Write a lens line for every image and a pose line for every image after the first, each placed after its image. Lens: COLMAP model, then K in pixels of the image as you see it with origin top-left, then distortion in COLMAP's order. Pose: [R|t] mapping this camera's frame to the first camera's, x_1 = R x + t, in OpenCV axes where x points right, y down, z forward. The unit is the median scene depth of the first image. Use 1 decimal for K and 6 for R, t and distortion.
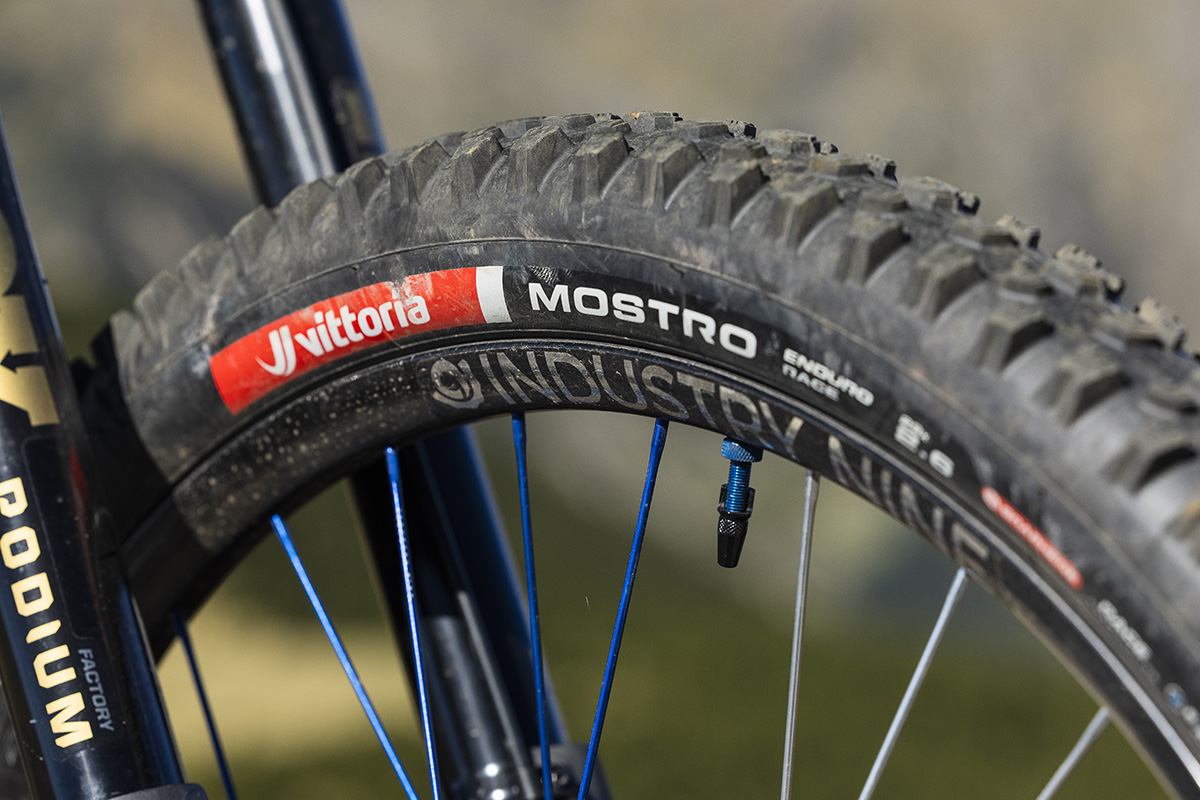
lens RADIAL K [[4472.8, 0, 600.0], [0, 4472.8, 400.0], [0, 0, 1]] dist [0.039009, 1.366092]
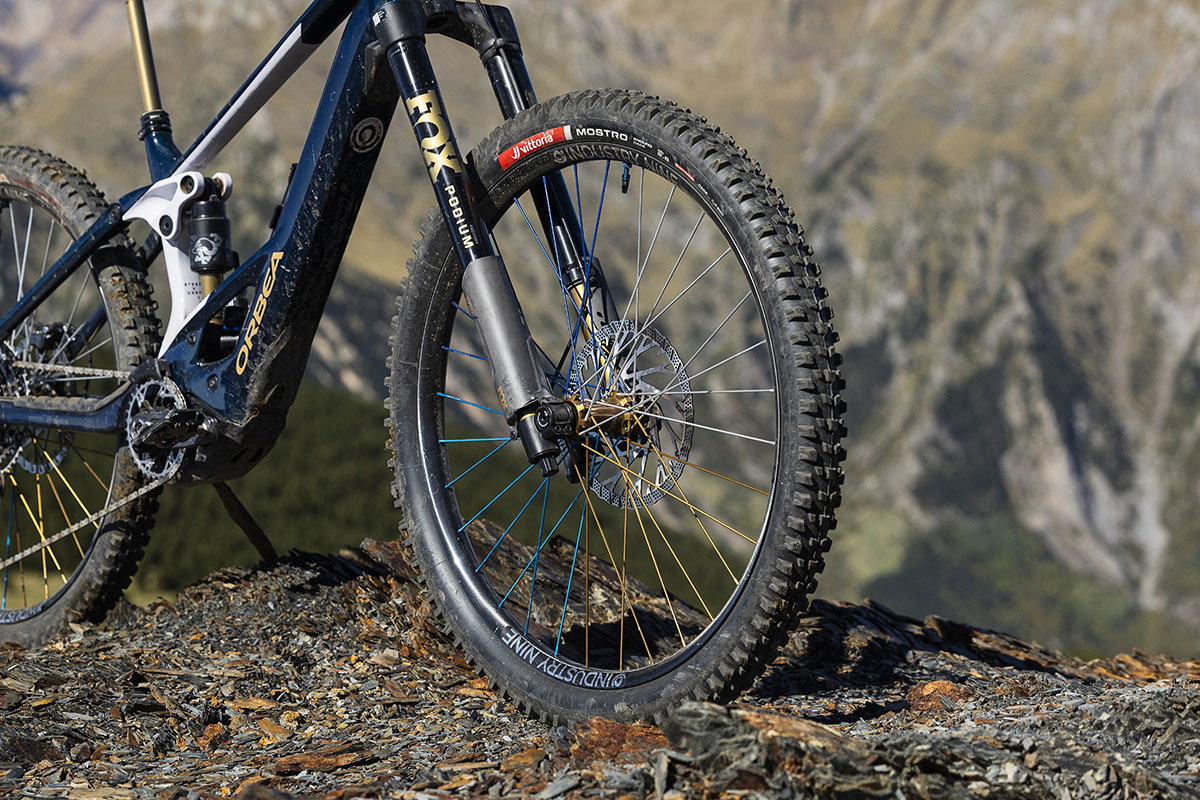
lens RADIAL K [[3423.8, 0, 600.0], [0, 3423.8, 400.0], [0, 0, 1]] dist [0.055985, 0.167246]
pose [[0.999482, -0.025735, -0.019327, 0.061043], [0.025531, 0.999616, -0.010738, 0.259463], [0.019596, 0.010239, 0.999756, -2.187155]]
